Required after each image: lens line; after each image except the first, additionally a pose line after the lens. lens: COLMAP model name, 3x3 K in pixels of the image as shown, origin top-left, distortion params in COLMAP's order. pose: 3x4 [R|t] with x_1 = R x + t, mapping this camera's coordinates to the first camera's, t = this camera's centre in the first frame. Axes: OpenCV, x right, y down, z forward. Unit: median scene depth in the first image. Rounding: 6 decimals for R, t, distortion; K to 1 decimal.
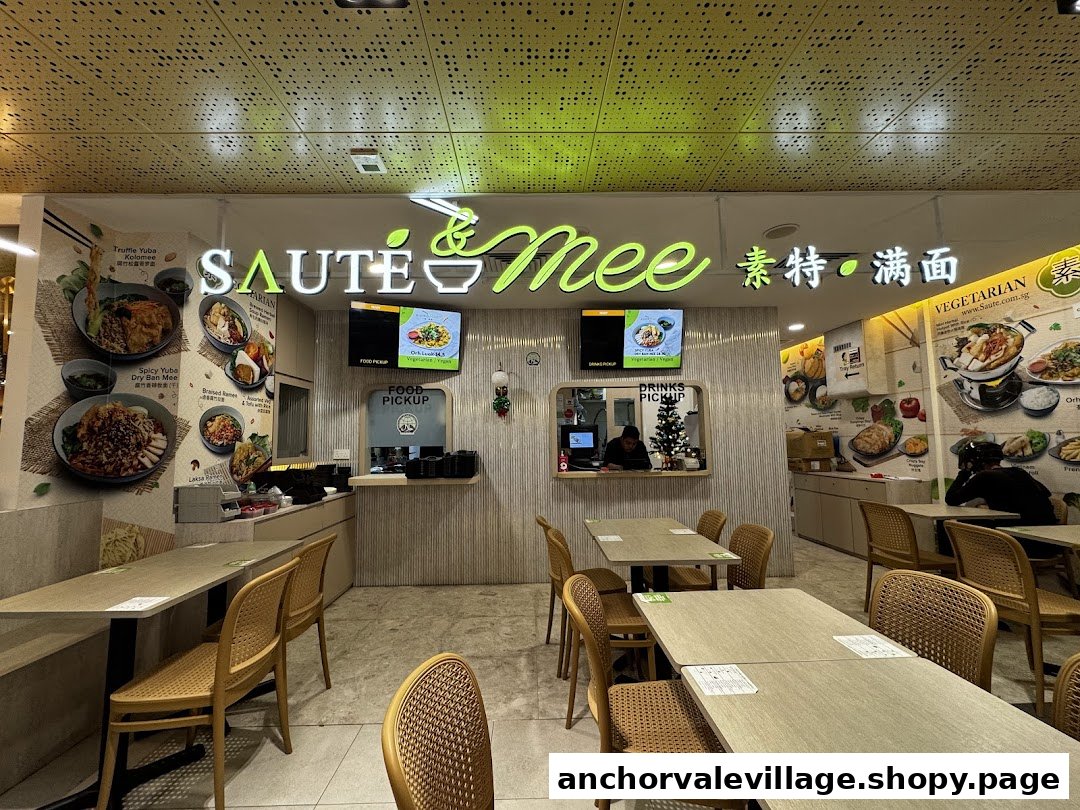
lens RADIAL K [[429.8, 0, 542.4], [0, 429.8, 405.1], [0, 0, 1]] dist [-0.010306, -0.000190]
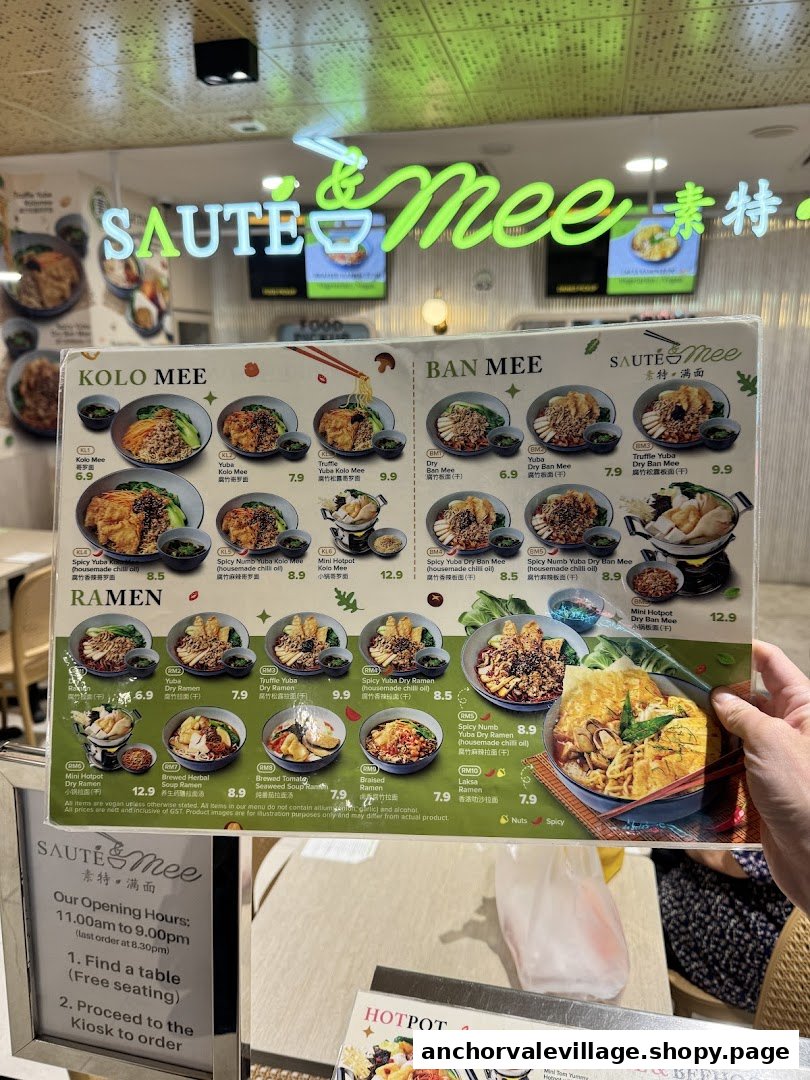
lens RADIAL K [[825.5, 0, 404.9], [0, 825.5, 540.7], [0, 0, 1]] dist [0.008536, 0.005138]
pose [[0.963551, 0.075370, -0.256689, 0.430863], [0.008718, 0.950139, 0.311706, -0.219623], [0.267383, -0.302582, 0.914850, -0.797778]]
